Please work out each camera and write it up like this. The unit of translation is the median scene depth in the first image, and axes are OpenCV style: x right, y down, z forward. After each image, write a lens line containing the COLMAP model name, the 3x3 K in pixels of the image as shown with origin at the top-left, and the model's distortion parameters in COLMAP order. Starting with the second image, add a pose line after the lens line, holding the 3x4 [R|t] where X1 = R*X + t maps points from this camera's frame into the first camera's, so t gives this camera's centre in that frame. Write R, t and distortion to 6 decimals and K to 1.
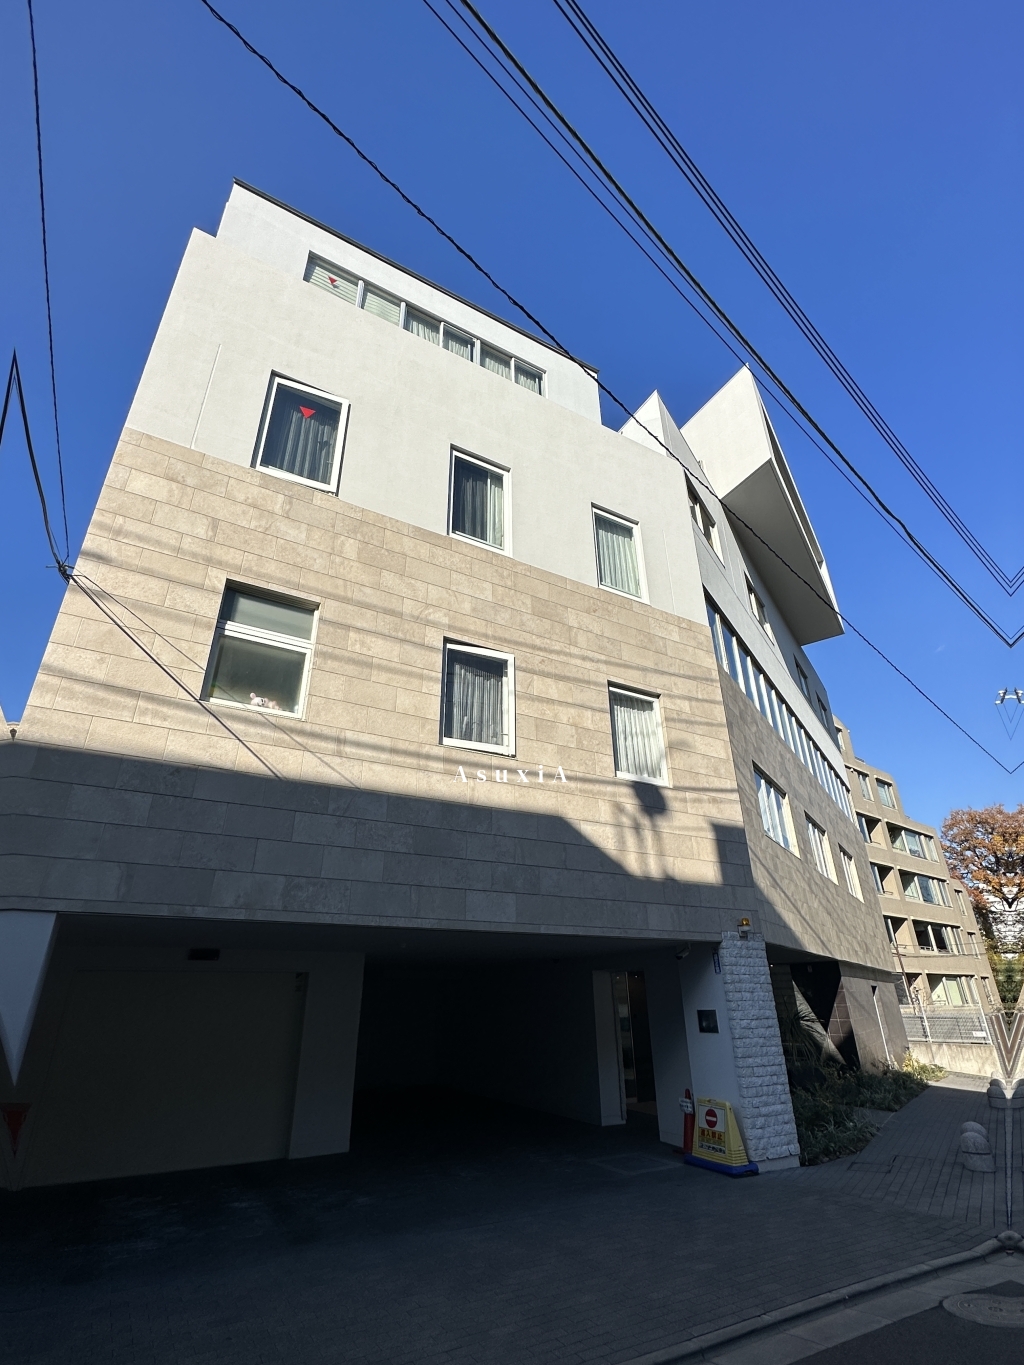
lens RADIAL K [[651.8, 0, 515.6], [0, 651.8, 681.7], [0, 0, 1]] dist [-0.002868, 0.000048]
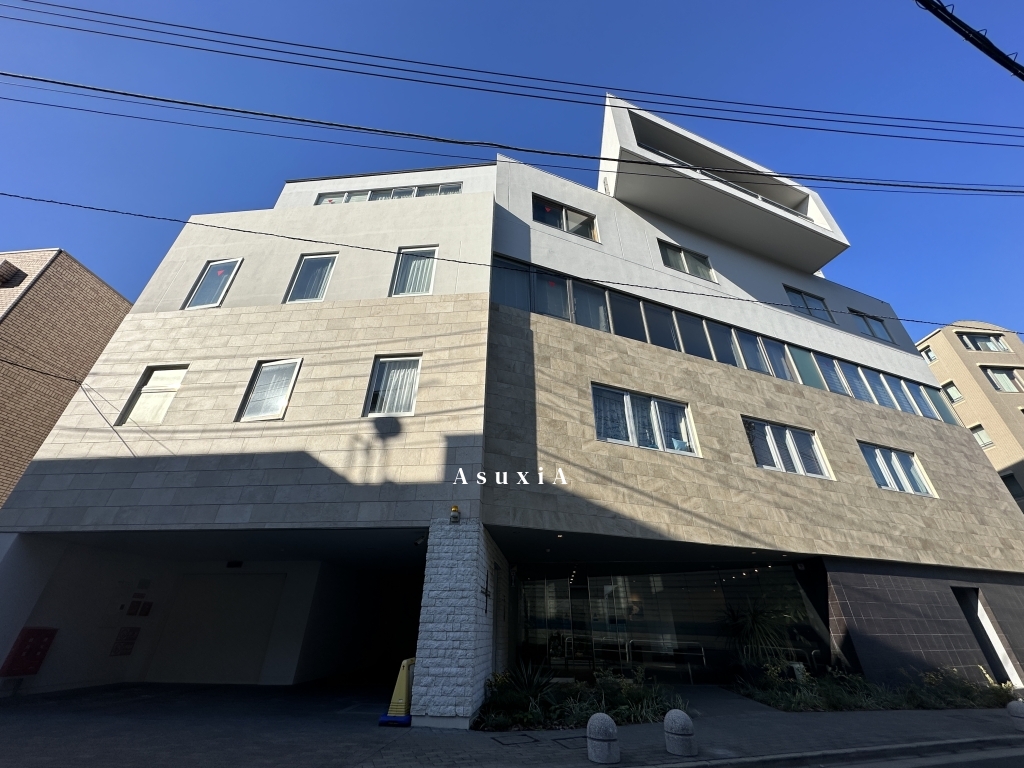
lens RADIAL K [[407.7, 0, 512.0], [0, 407.7, 384.0], [0, 0, 1]] dist [-0.001126, 0.000045]
pose [[0.815970, -0.284506, -0.503239, 0.930228], [0.241675, 0.958674, -0.150125, 0.303181], [0.525154, 0.000877, 0.851007, 0.443256]]
